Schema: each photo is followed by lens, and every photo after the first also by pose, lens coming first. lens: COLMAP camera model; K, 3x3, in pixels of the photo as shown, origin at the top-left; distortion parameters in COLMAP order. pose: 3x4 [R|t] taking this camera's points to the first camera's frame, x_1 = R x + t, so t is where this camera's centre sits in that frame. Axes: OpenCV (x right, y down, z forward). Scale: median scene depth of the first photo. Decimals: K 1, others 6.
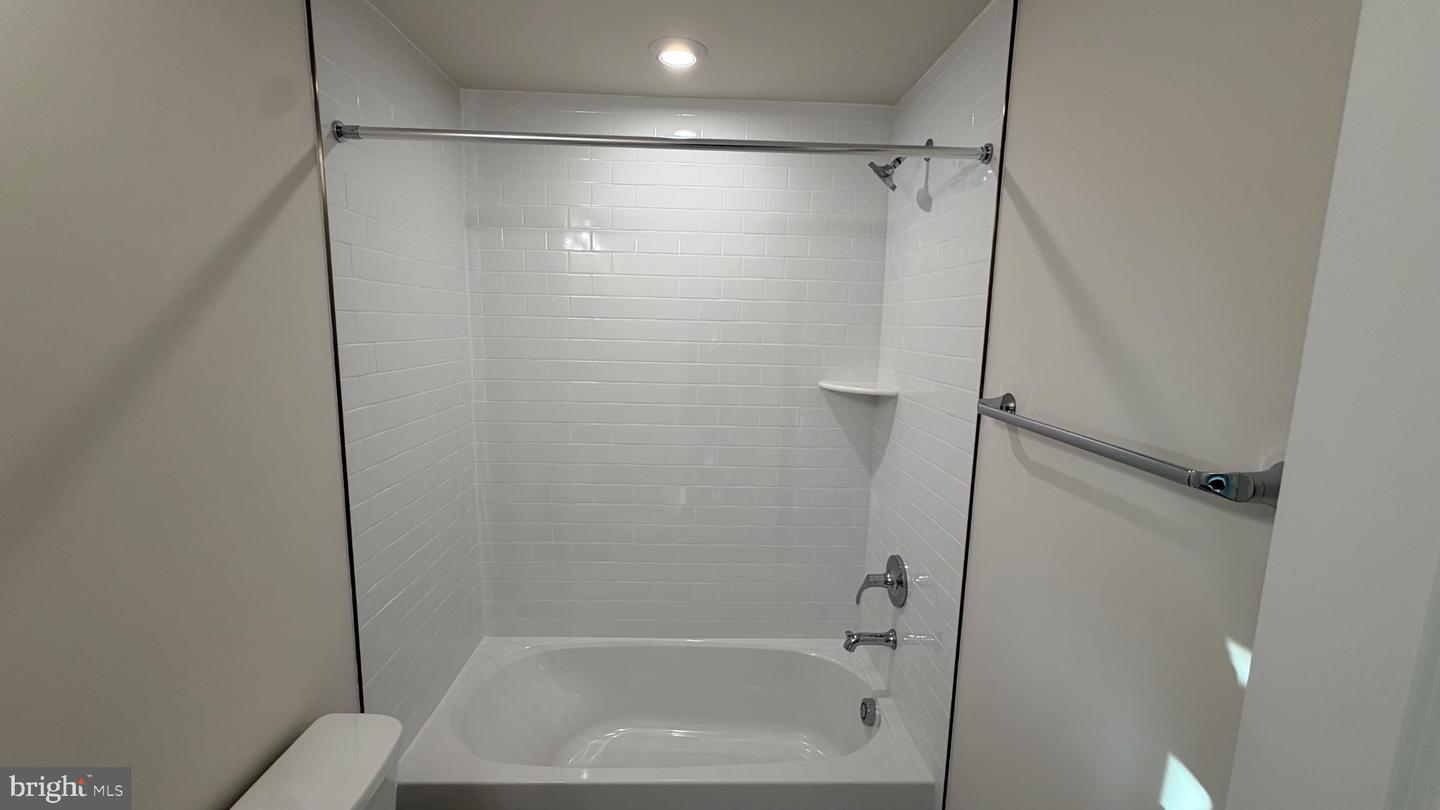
lens RADIAL K [[572.5, 0, 716.8], [0, 572.5, 403.2], [0, 0, 1]] dist [0.003915, 0.000289]
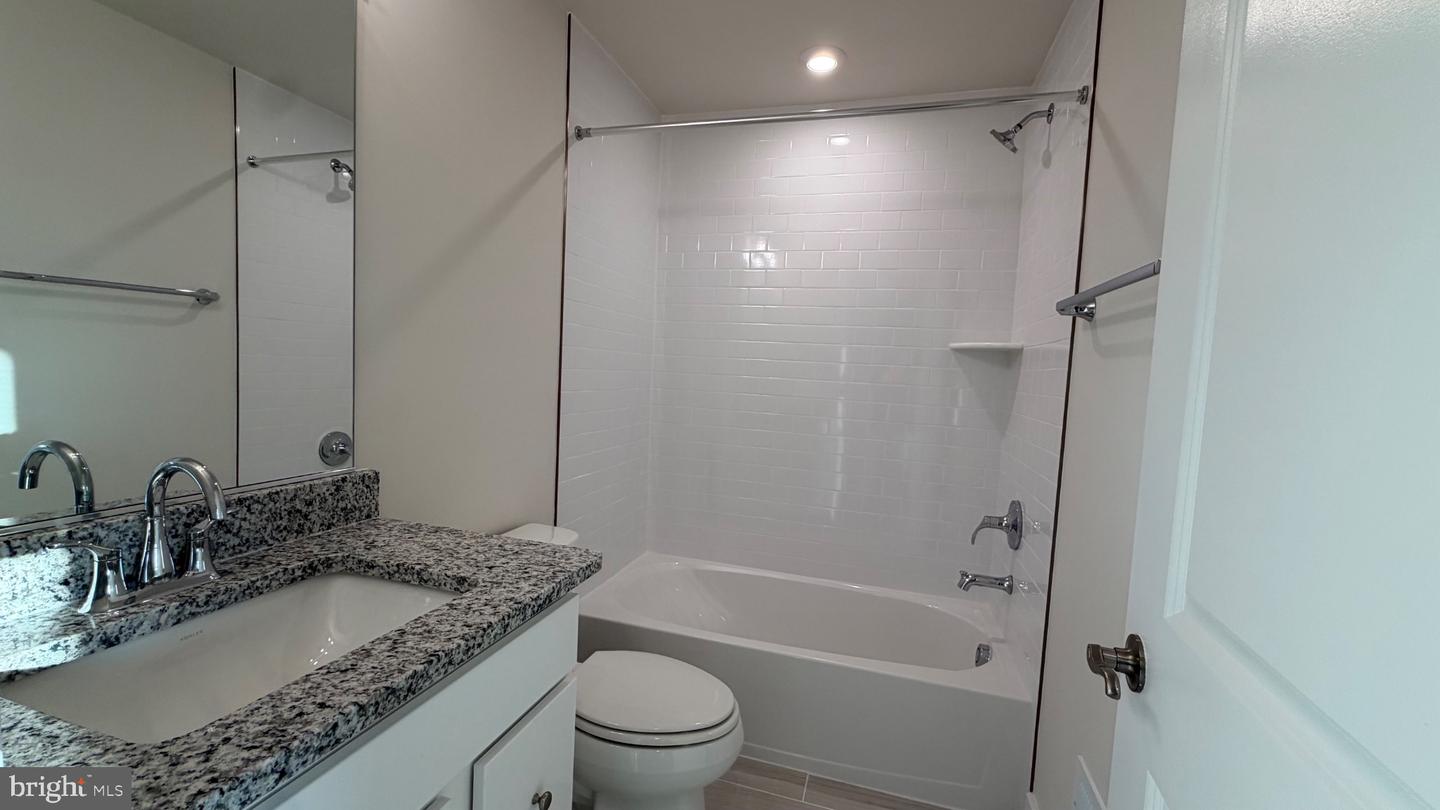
lens RADIAL K [[572.5, 0, 724.5], [0, 572.5, 404.8], [0, 0, 1]] dist [0.003915, 0.000289]
pose [[0.951244, 0.045273, -0.305100, 0.123108], [-0.072458, 0.994288, -0.078370, 0.214182], [0.299809, 0.096656, 0.949090, -0.150160]]
